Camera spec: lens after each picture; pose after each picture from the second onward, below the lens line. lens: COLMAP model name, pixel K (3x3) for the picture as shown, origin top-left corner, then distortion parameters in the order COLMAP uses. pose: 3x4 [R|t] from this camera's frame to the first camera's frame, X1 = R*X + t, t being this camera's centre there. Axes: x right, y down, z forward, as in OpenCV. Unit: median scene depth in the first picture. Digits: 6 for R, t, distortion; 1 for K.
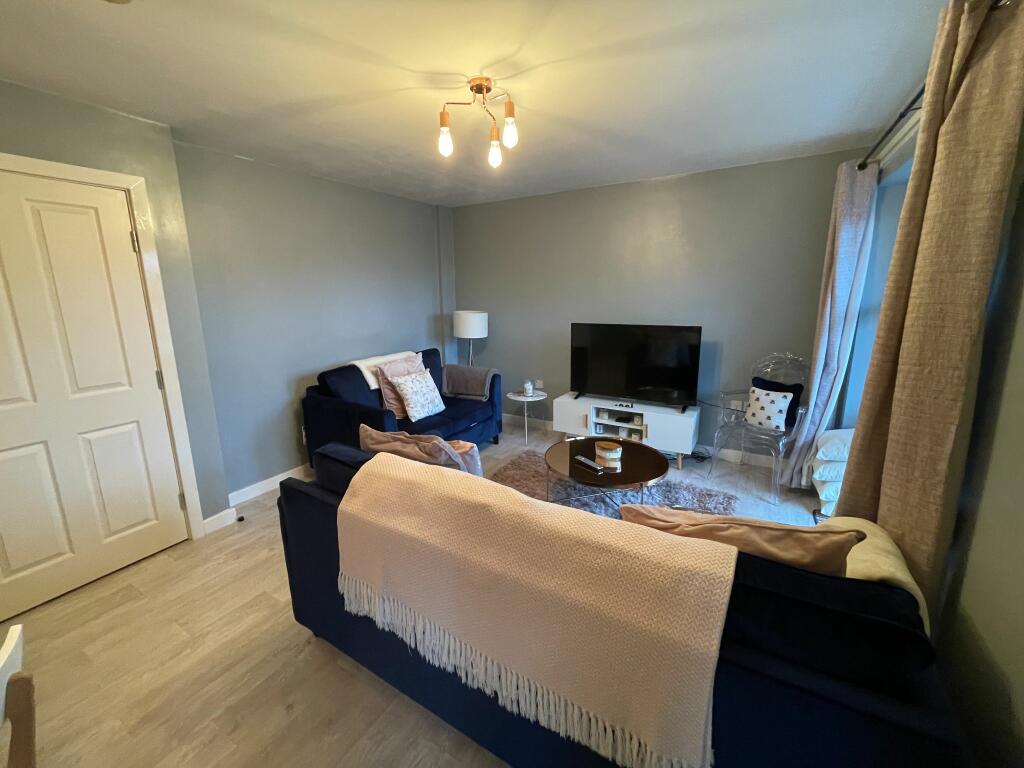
lens RADIAL K [[412.3, 0, 513.6], [0, 412.3, 375.7], [0, 0, 1]] dist [0.000032, 0.000004]
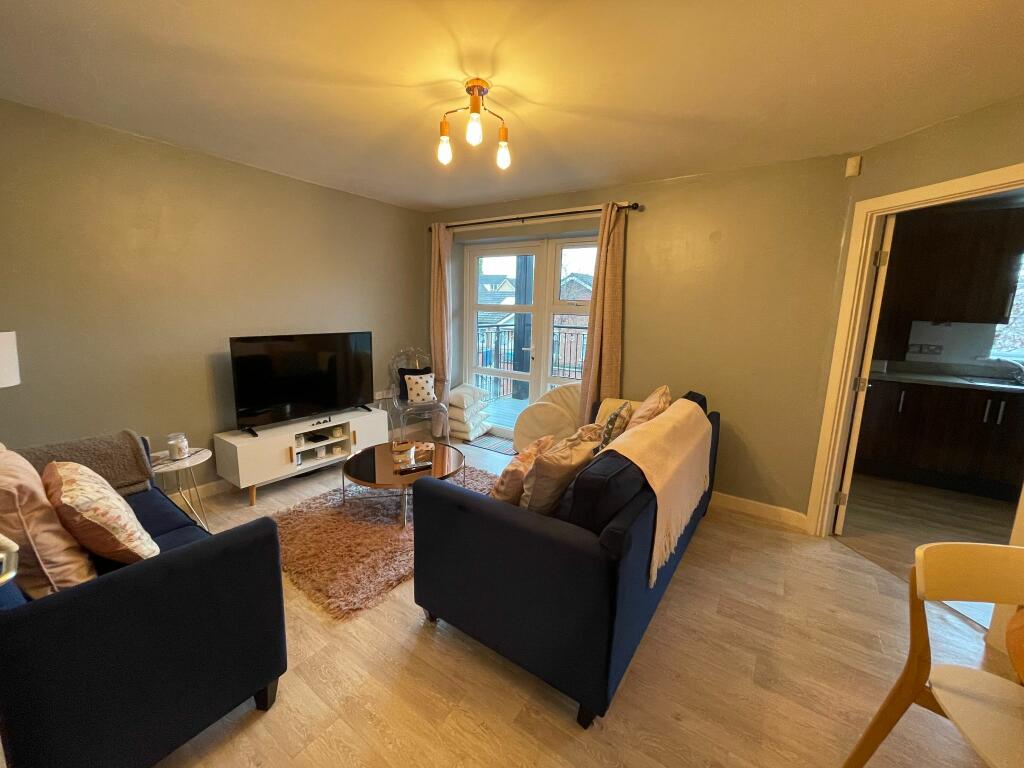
lens RADIAL K [[413.5, 0, 508.7], [0, 413.5, 376.8], [0, 0, 1]] dist [-0.002644, -0.000236]
pose [[0.068268, -0.153870, 0.985730, -0.658430], [0.172505, 0.974974, 0.140243, -0.092181], [-0.982640, 0.160469, 0.093103, 0.545538]]
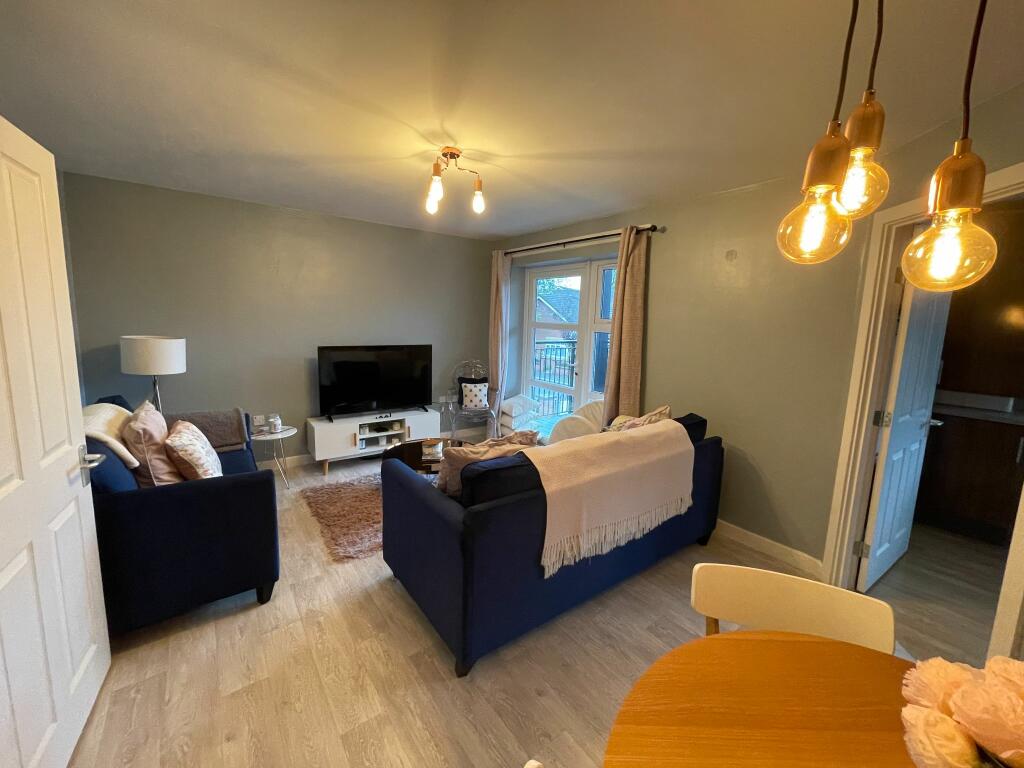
lens RADIAL K [[413.5, 0, 508.7], [0, 413.5, 376.8], [0, 0, 1]] dist [-0.002644, -0.000236]
pose [[0.385723, -0.107236, 0.916361, -0.697210], [0.149423, 0.987371, 0.052649, -0.049084], [-0.910434, 0.116617, 0.396875, 0.248960]]
